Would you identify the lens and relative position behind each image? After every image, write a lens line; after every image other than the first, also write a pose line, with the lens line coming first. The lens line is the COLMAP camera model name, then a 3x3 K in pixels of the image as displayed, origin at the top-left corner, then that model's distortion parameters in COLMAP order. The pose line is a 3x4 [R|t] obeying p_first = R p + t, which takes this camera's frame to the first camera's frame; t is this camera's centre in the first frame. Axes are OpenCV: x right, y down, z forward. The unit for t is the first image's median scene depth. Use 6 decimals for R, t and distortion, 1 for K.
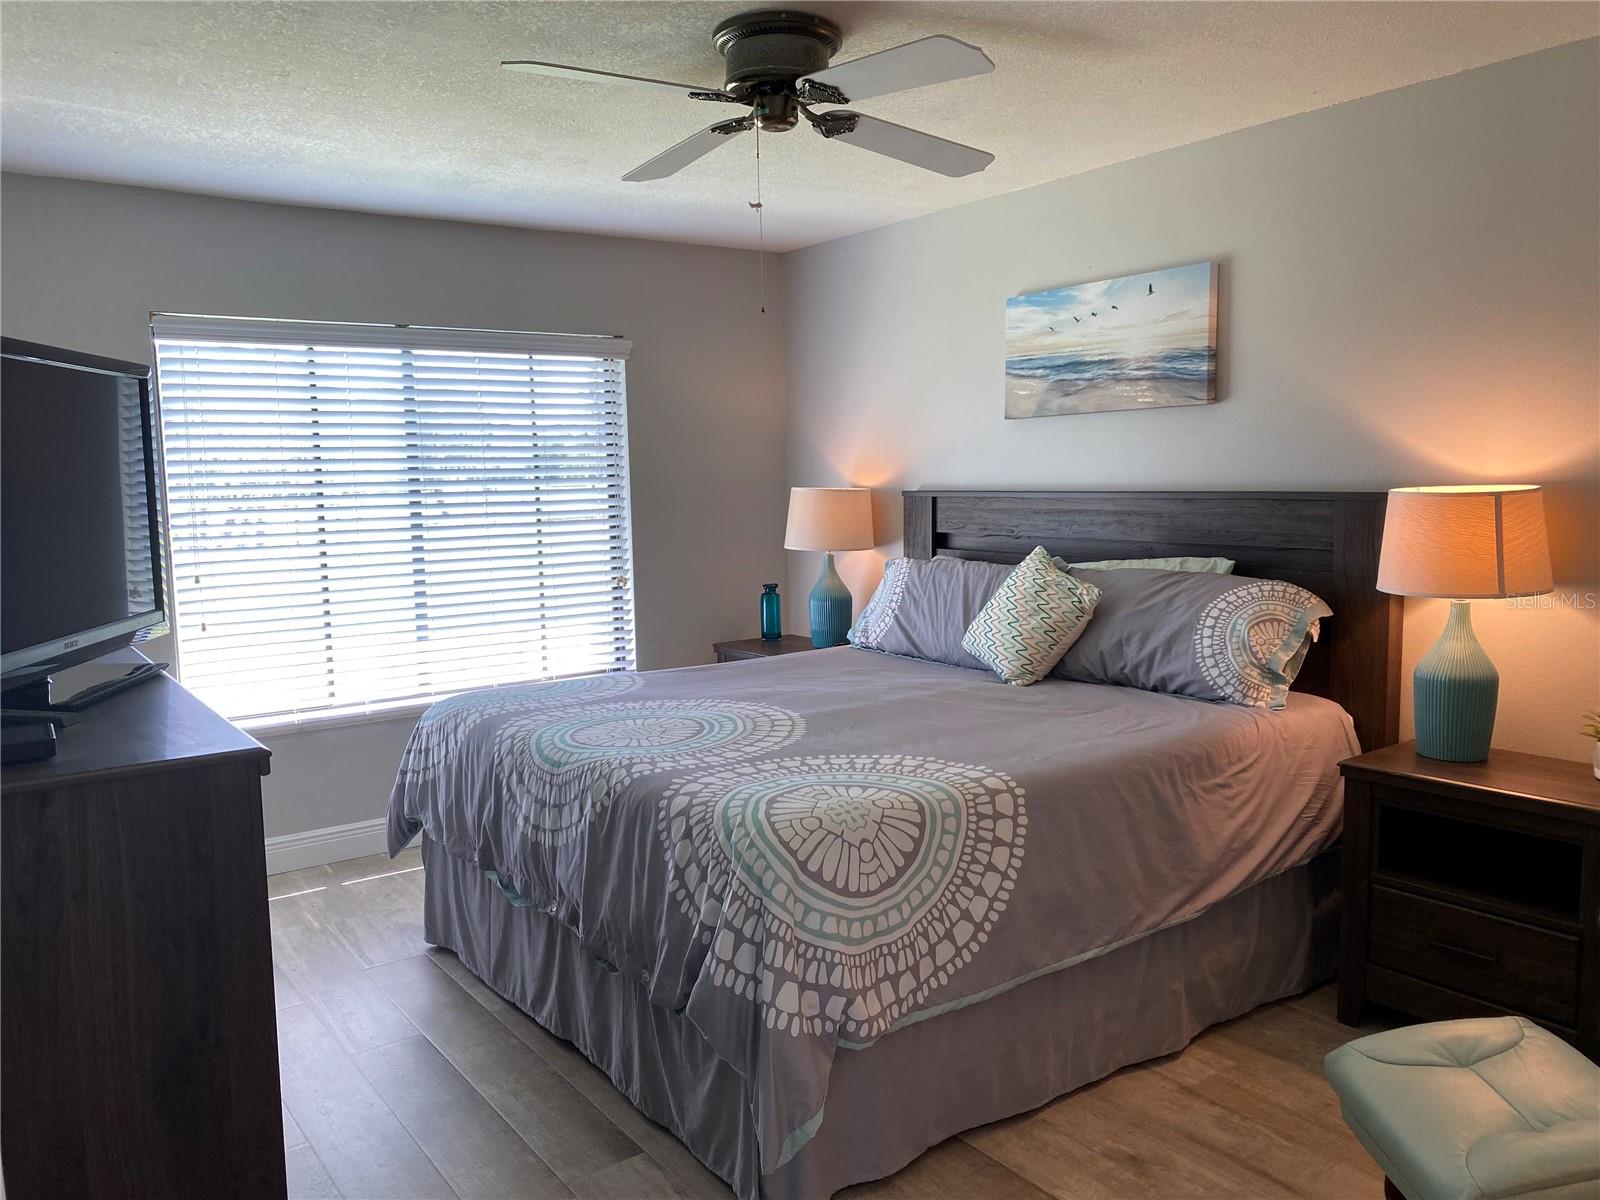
lens RADIAL K [[1210.5, 0, 794.2], [0, 1210.5, 599.8], [0, 0, 1]] dist [0.028415, -0.027514]
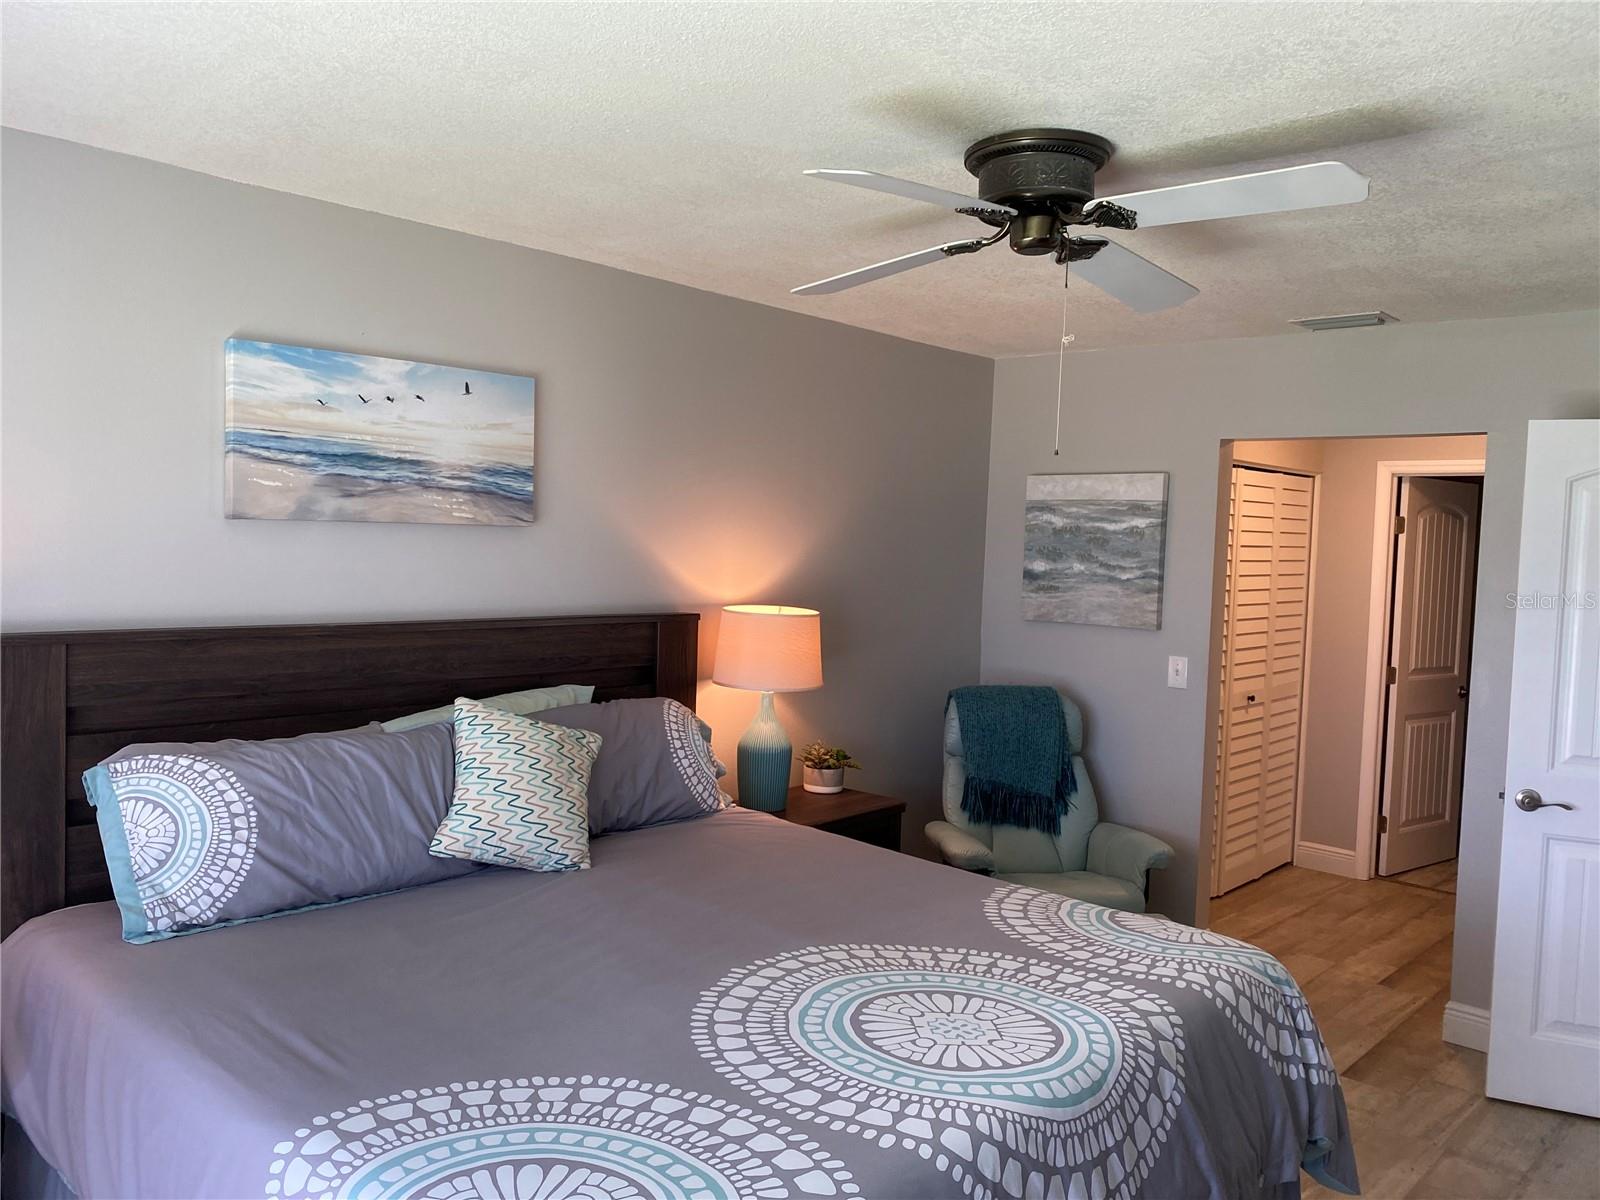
lens RADIAL K [[1210.5, 0, 794.4], [0, 1210.5, 601.6], [0, 0, 1]] dist [0.028415, -0.027514]
pose [[-0.189863, -0.041959, 0.980914, -0.578585], [0.073335, 0.995689, 0.056786, -0.129970], [-0.979068, 0.082717, -0.185968, 0.900423]]
